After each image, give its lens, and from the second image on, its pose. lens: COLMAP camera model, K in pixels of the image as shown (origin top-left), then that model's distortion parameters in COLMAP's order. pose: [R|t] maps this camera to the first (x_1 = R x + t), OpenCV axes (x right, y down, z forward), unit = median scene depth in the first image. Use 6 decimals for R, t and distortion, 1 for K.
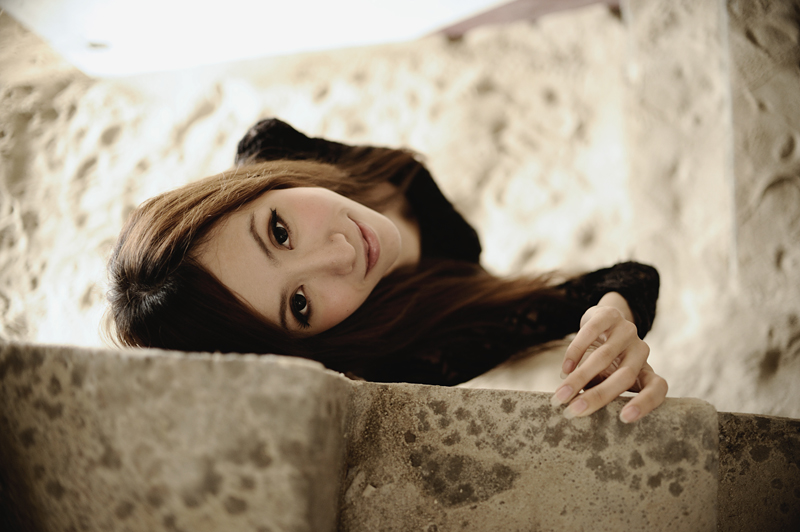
lens RADIAL K [[800.6, 0, 399.4], [0, 800.6, 266.2], [0, 0, 1]] dist [-0.151641, 0.000000]
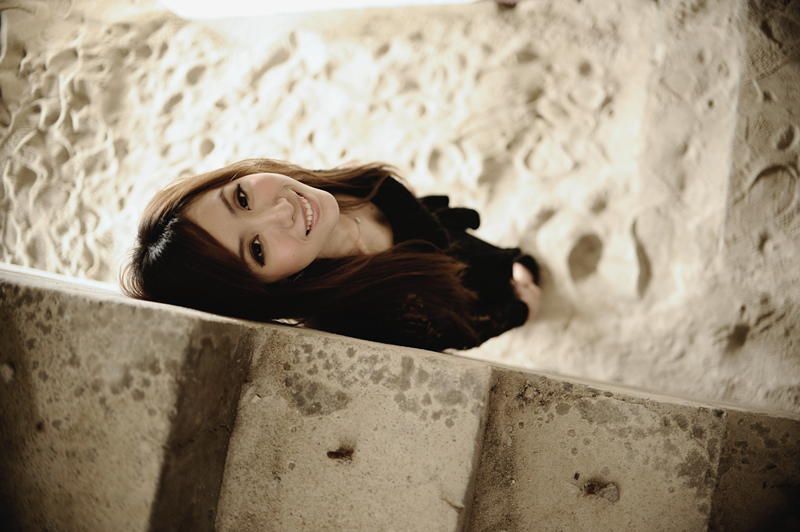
lens RADIAL K [[800.6, 0, 401.3], [0, 800.6, 262.6], [0, 0, 1]] dist [-0.151641, 0.000000]
pose [[0.988881, 0.083790, -0.122860, 0.125819], [-0.073009, 0.993282, 0.089777, -0.040443], [0.129557, -0.079809, 0.988355, -0.135107]]
